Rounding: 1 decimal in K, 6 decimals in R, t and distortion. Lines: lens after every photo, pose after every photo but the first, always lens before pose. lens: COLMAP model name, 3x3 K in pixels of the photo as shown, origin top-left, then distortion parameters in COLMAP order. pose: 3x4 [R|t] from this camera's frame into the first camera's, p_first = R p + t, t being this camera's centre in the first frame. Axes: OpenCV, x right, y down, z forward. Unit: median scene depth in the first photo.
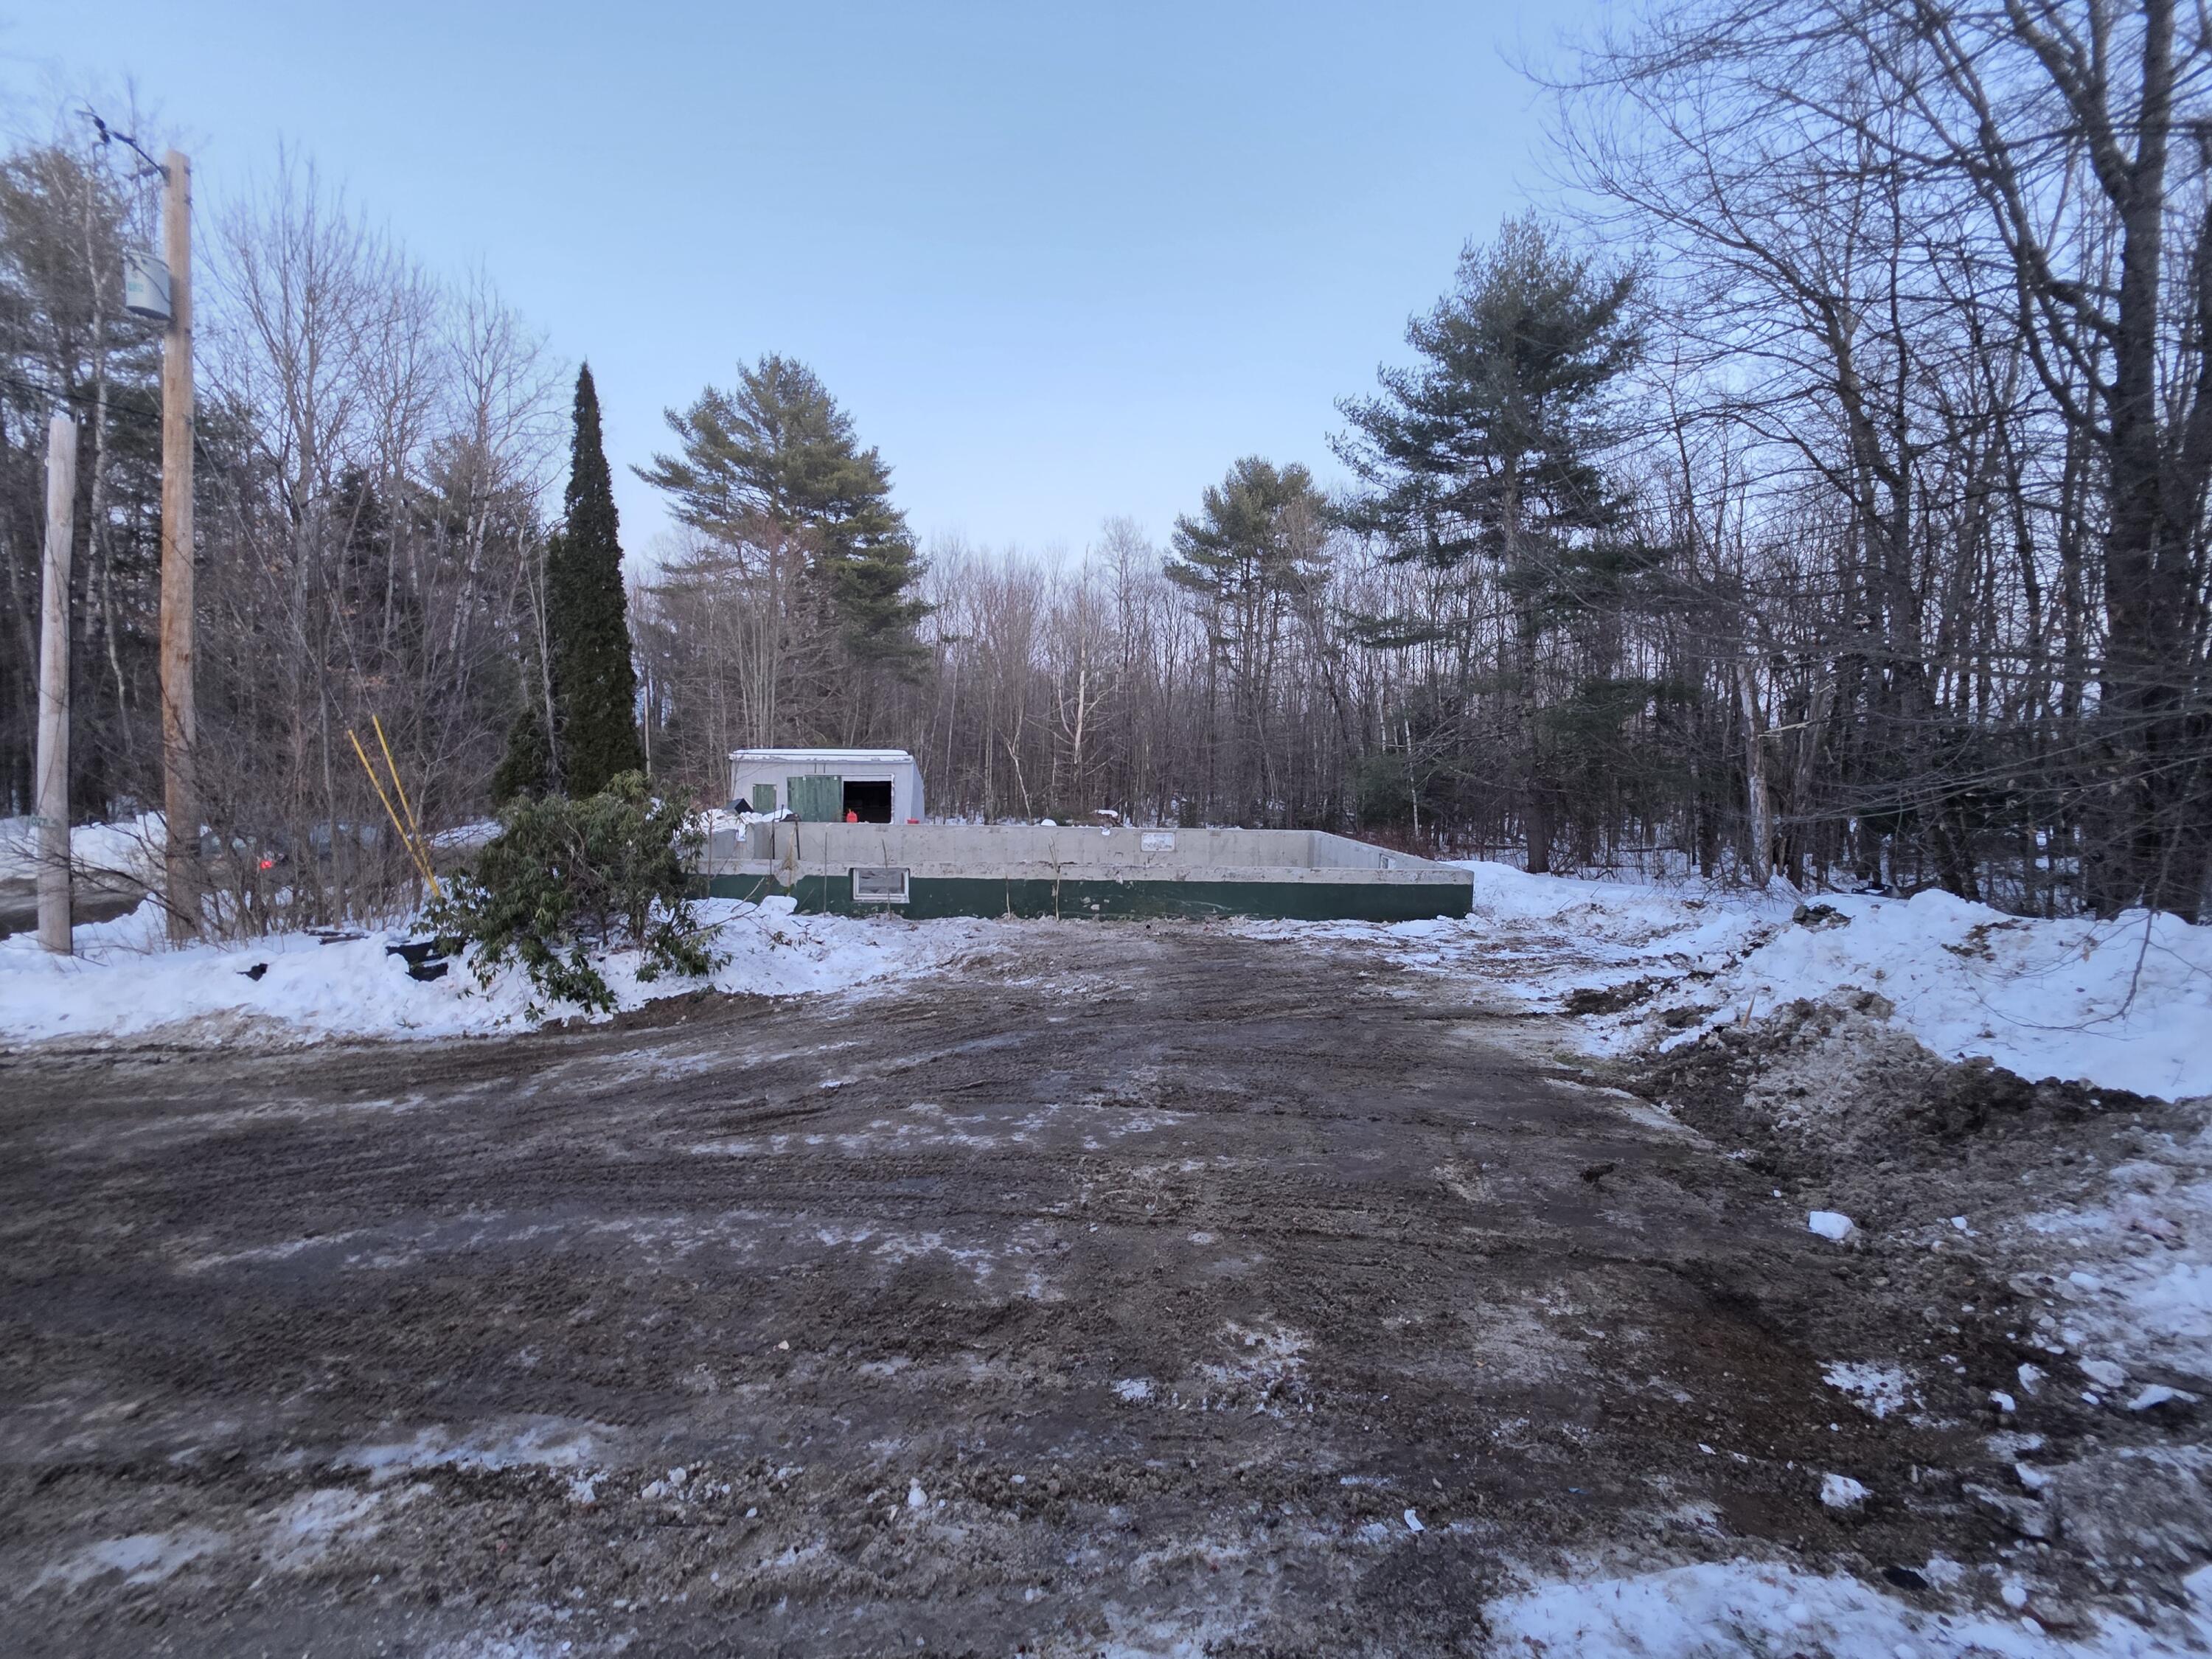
lens RADIAL K [[880.5, 0, 1106.0], [0, 880.5, 829.5], [0, 0, 1]] dist [-0.001155, 0.000017]
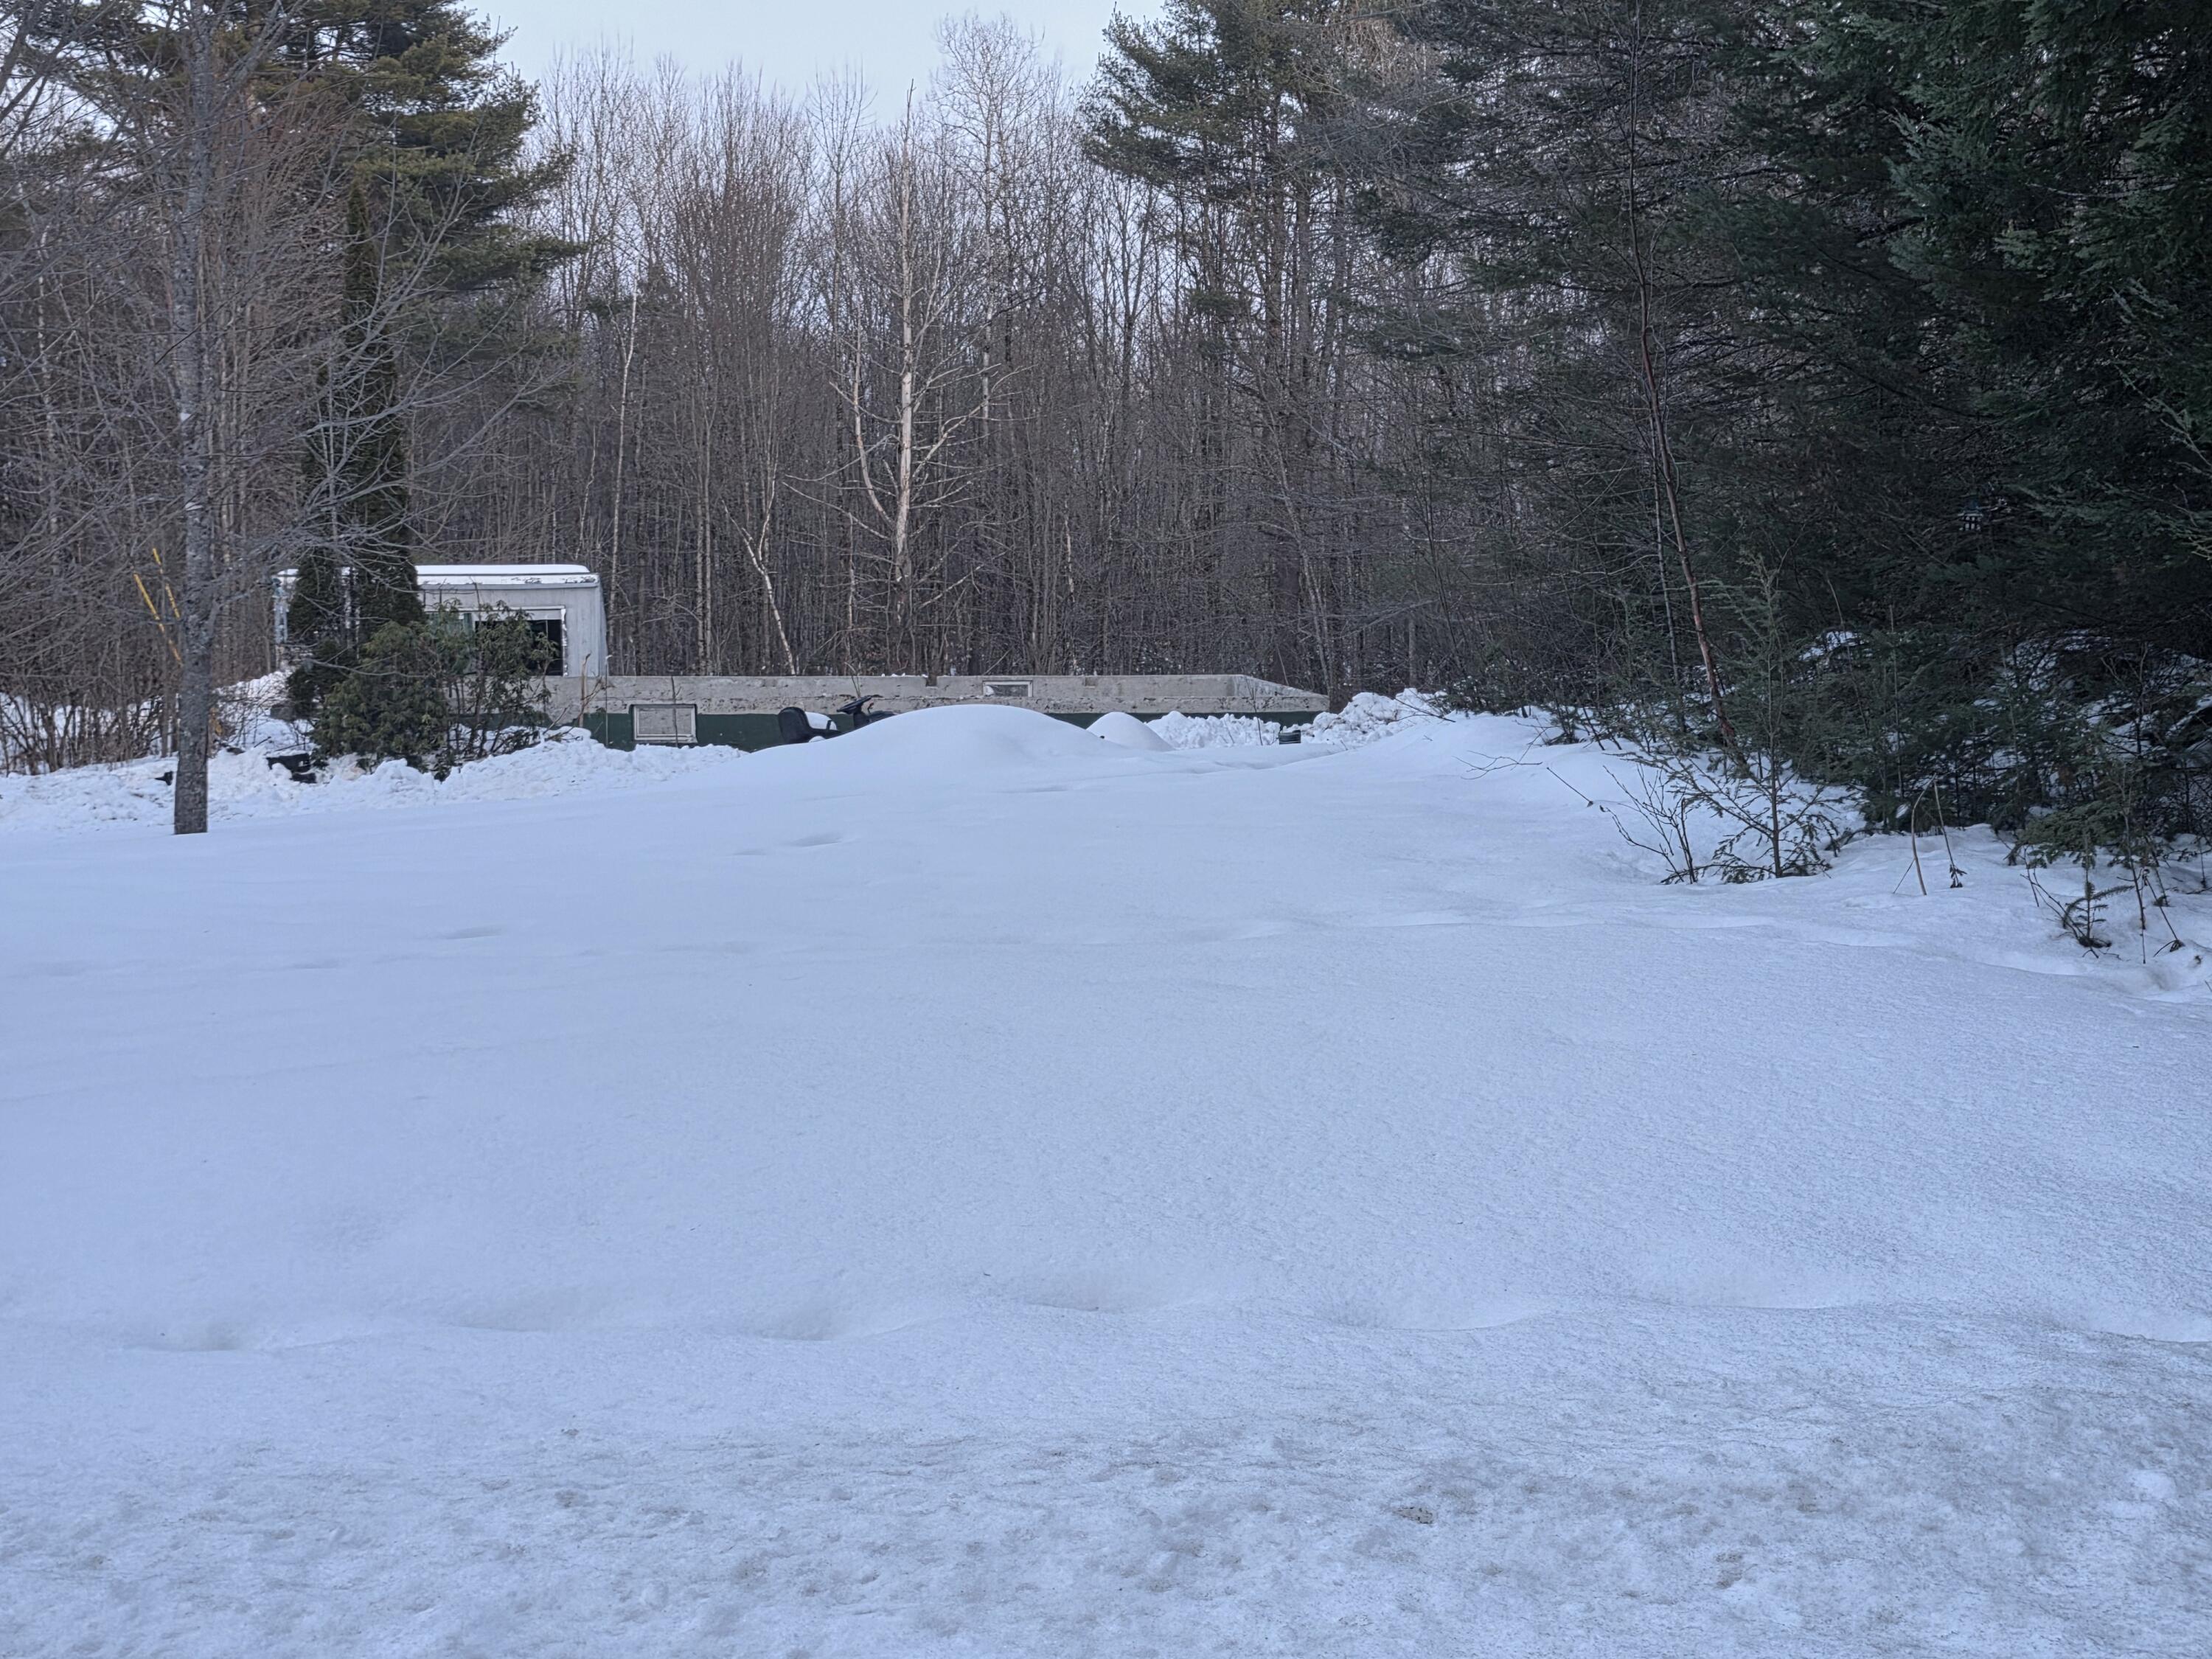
lens RADIAL K [[2718.4, 0, 1106.0], [0, 2718.4, 829.5], [0, 0, 1]] dist [0.115639, -0.013190]
pose [[0.999063, -0.027795, 0.033160, 0.022953], [0.027181, 0.999453, 0.018827, 0.031166], [-0.033665, -0.017908, 0.999273, -0.425121]]
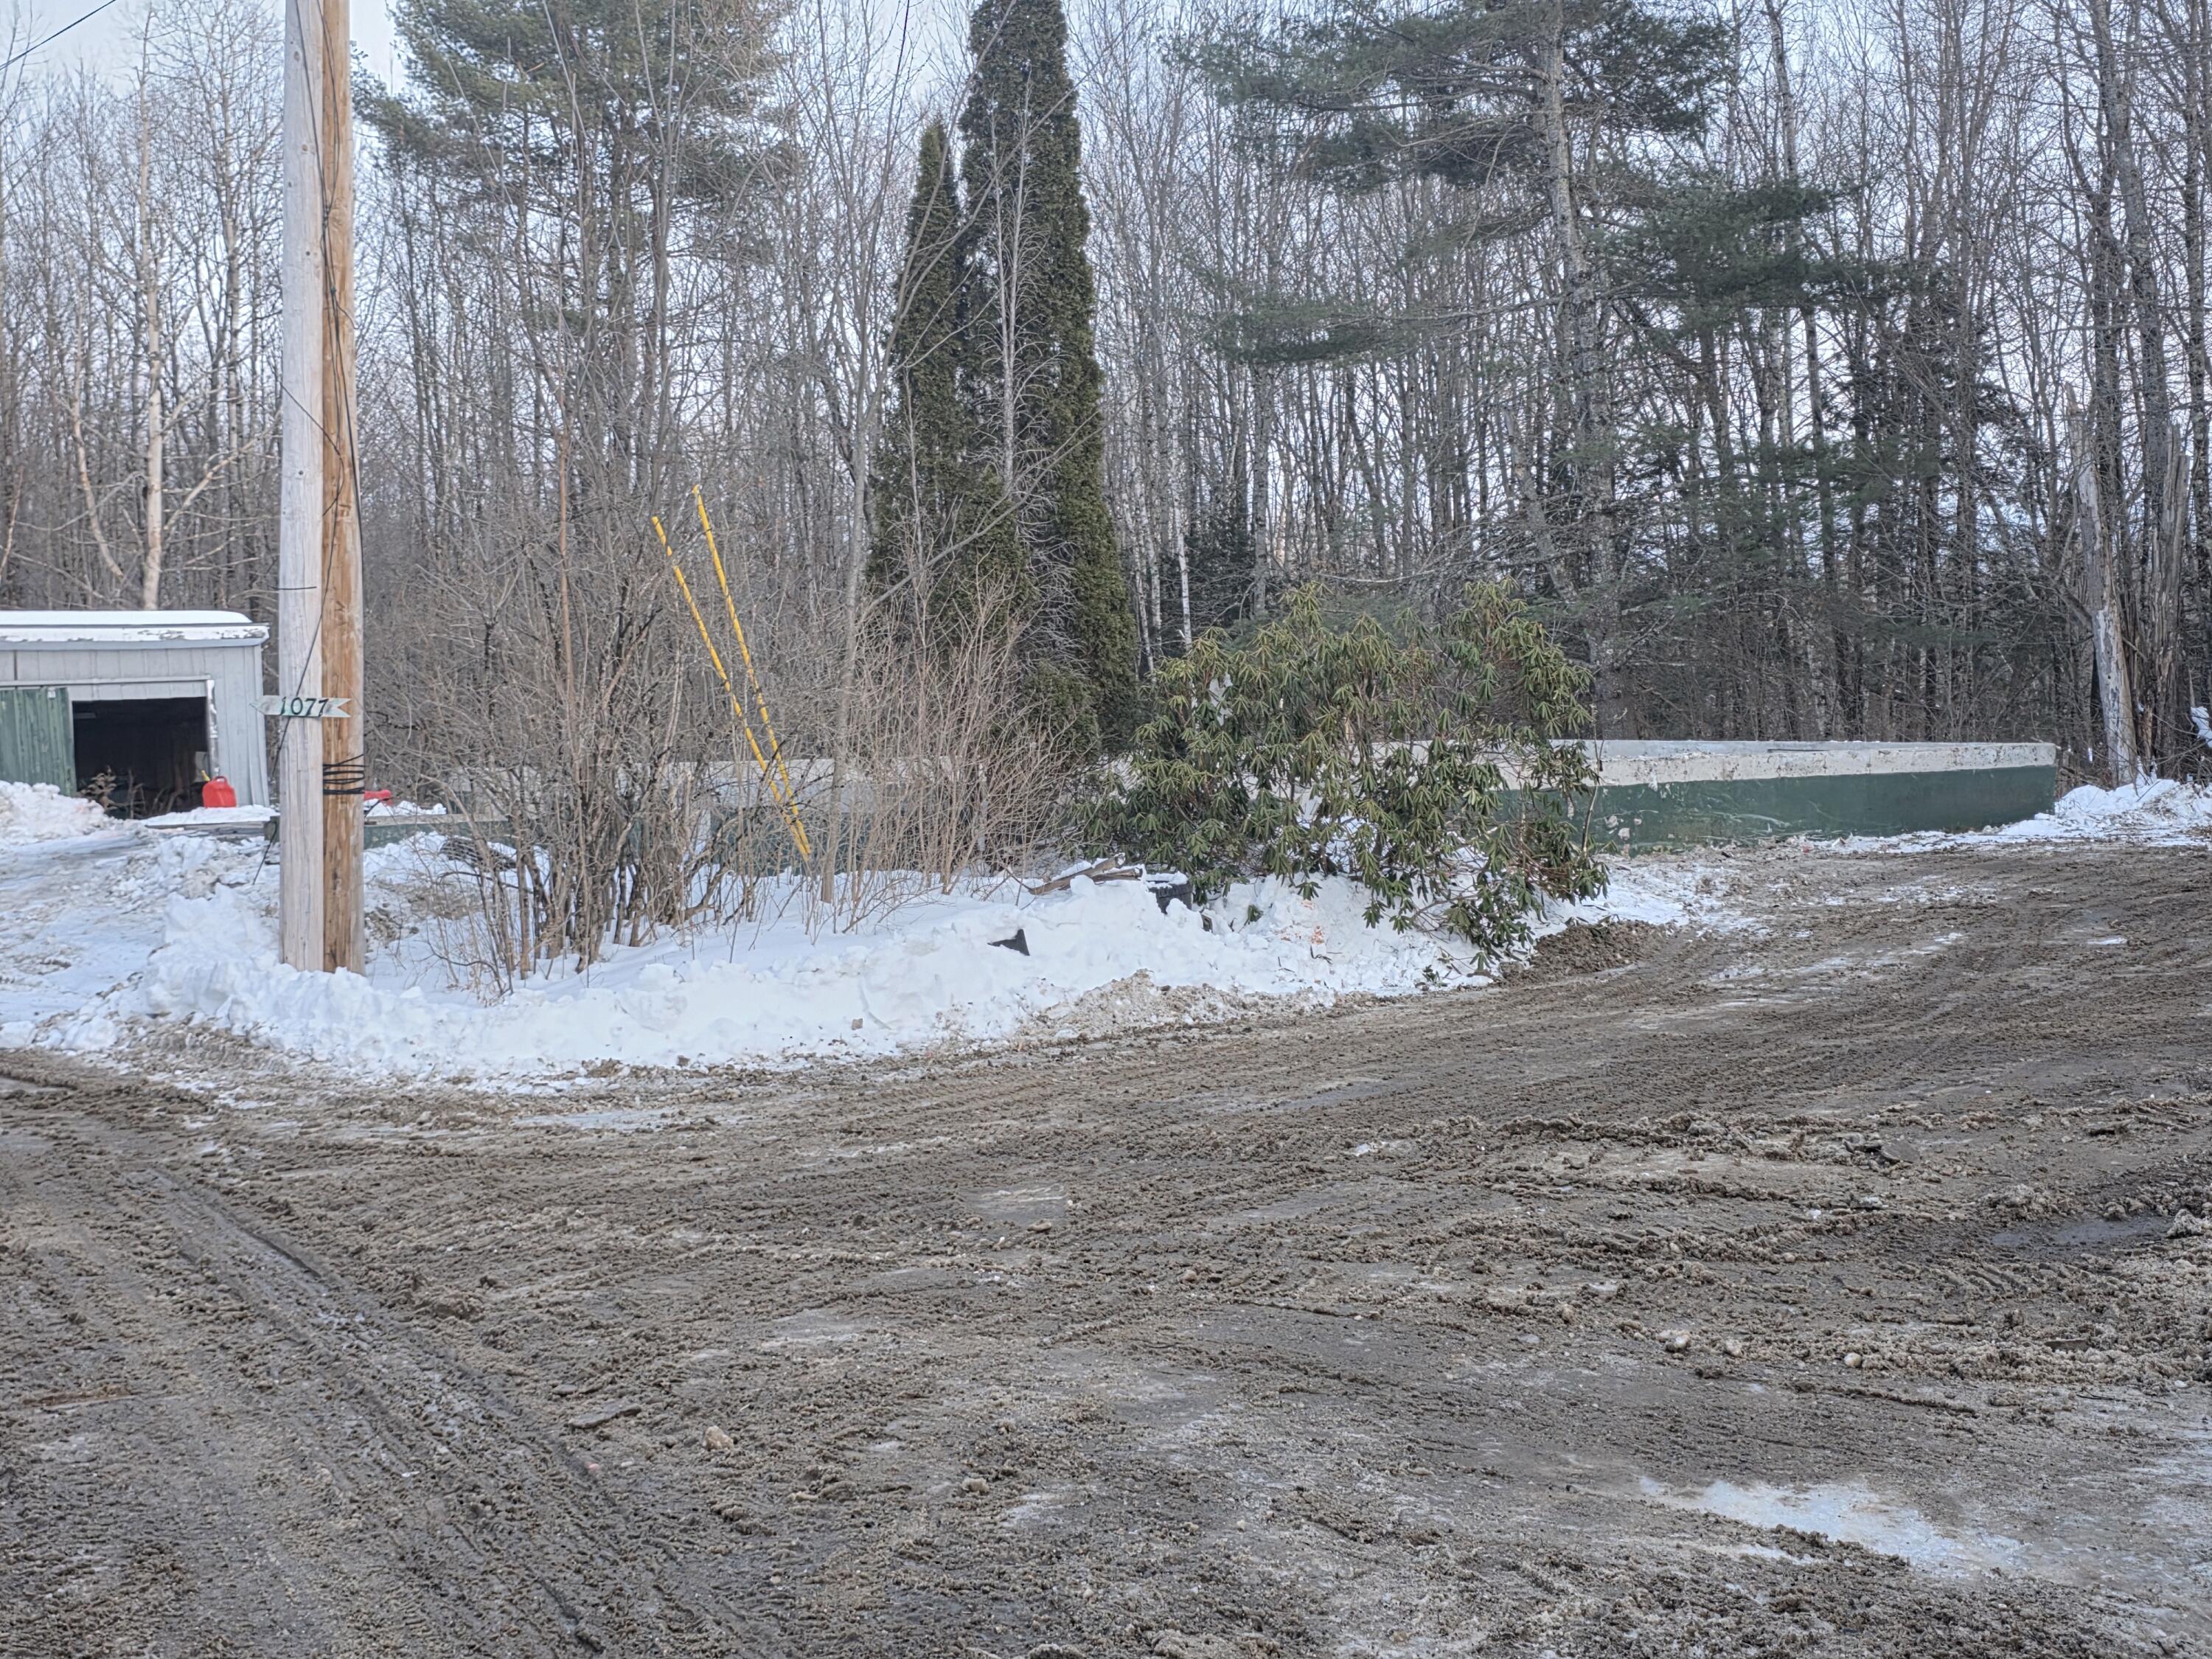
lens RADIAL K [[2718.4, 0, 1106.0], [0, 2718.4, 829.5], [0, 0, 1]] dist [0.115639, -0.013190]
pose [[0.853993, -0.060265, 0.516783, -0.291470], [0.071936, 0.997406, -0.002564, 0.015886], [-0.515288, 0.039365, 0.856113, -0.082854]]
